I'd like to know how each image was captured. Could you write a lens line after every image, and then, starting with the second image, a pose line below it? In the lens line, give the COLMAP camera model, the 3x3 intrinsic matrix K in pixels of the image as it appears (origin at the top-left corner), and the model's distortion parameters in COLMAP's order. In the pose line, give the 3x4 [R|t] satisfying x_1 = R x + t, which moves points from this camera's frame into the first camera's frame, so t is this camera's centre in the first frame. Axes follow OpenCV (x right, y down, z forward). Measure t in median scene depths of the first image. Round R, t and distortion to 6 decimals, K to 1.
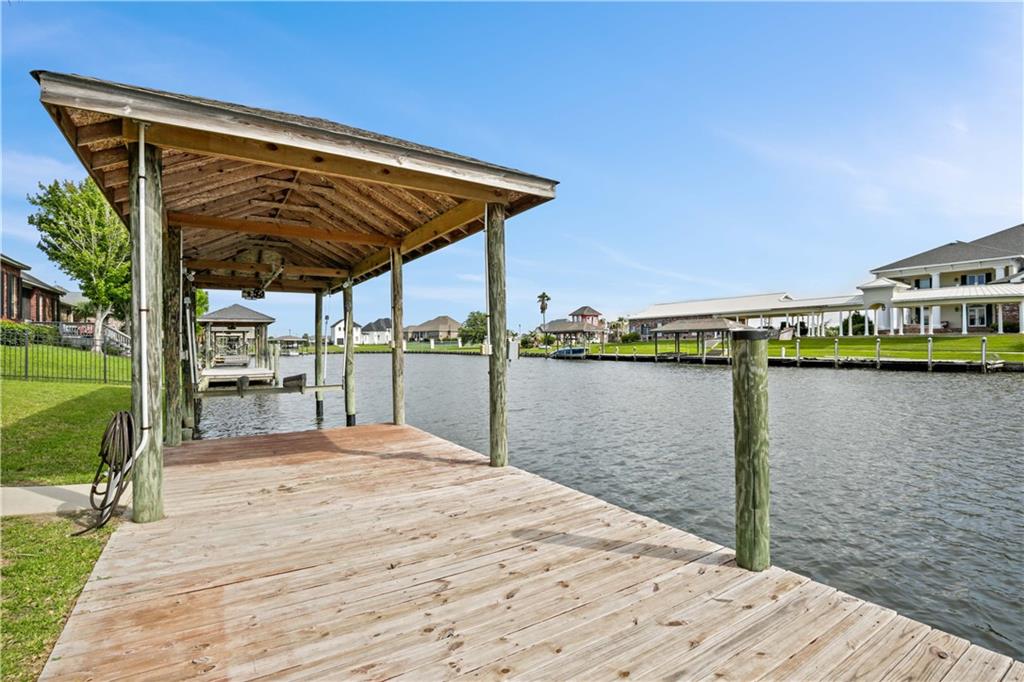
lens RADIAL K [[478.3, 0, 512.0], [0, 478.3, 341.0], [0, 0, 1]] dist [-0.028176, 0.000237]
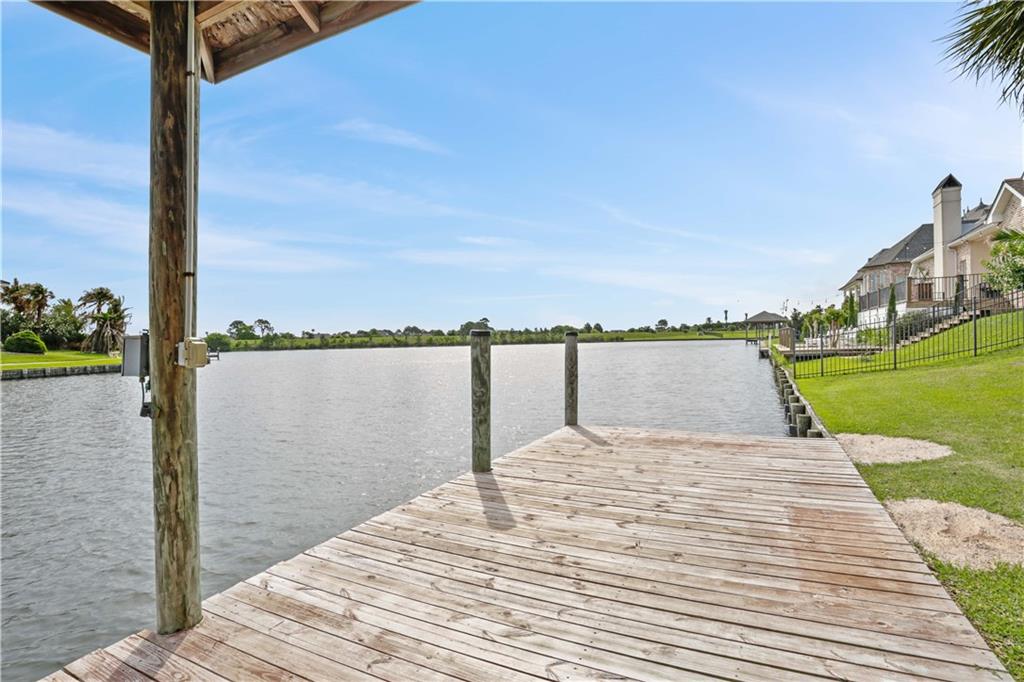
lens RADIAL K [[478.3, 0, 512.0], [0, 478.3, 341.0], [0, 0, 1]] dist [-0.028176, 0.000237]
pose [[-0.512686, 0.015408, 0.858438, -0.903609], [0.015954, 0.999837, -0.008418, 0.022996], [-0.858428, 0.009380, -0.512849, 1.573384]]
